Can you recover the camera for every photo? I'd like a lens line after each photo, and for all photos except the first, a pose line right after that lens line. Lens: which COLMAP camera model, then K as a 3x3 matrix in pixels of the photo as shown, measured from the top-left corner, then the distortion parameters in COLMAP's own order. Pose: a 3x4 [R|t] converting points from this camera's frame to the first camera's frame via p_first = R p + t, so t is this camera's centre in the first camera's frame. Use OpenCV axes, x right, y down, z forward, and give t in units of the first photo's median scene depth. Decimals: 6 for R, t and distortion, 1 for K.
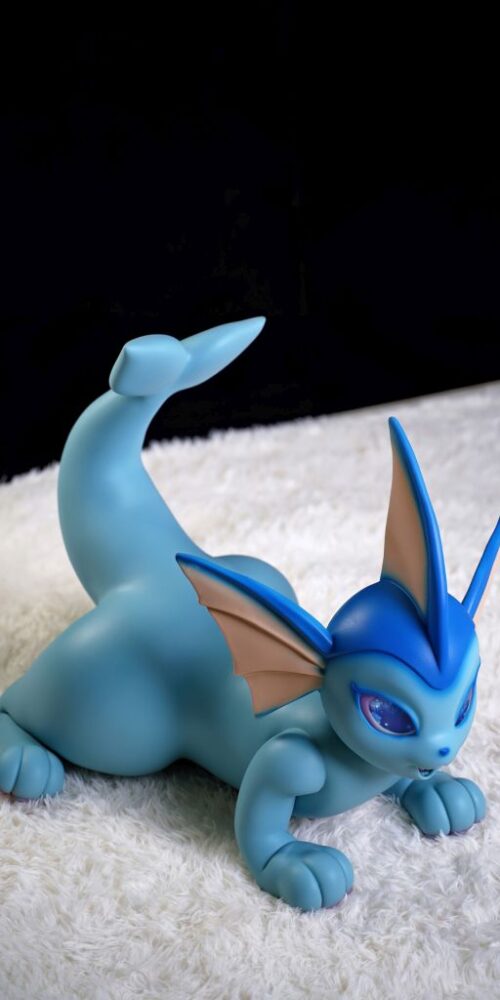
lens RADIAL K [[1696.2, 0, 250.0], [0, 1696.2, 500.0], [0, 0, 1]] dist [0.000978, 1.377085]
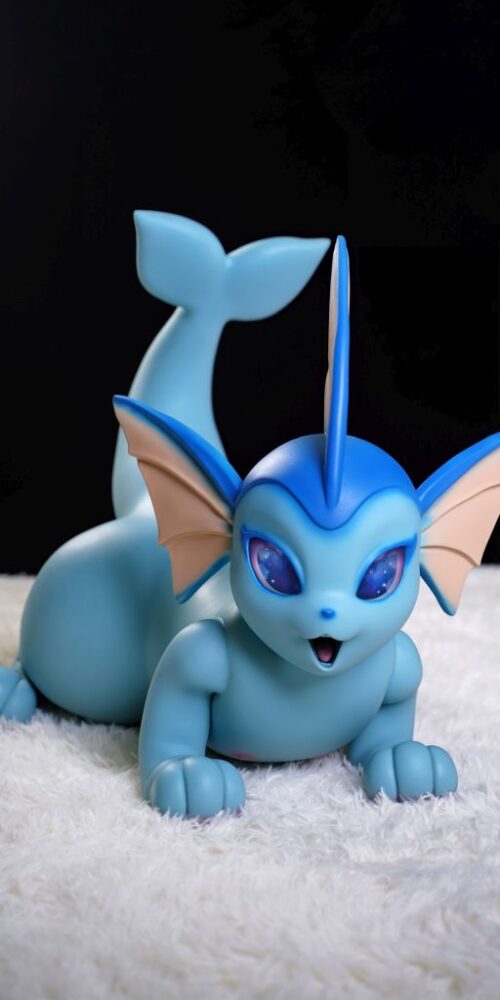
lens RADIAL K [[1696.2, 0, 250.0], [0, 1696.2, 500.0], [0, 0, 1]] dist [0.000978, 1.377085]
pose [[0.915324, 0.080022, -0.394688, 0.386695], [-0.195657, 0.944982, -0.262158, 0.309060], [0.351995, 0.317182, 0.880622, 0.249495]]
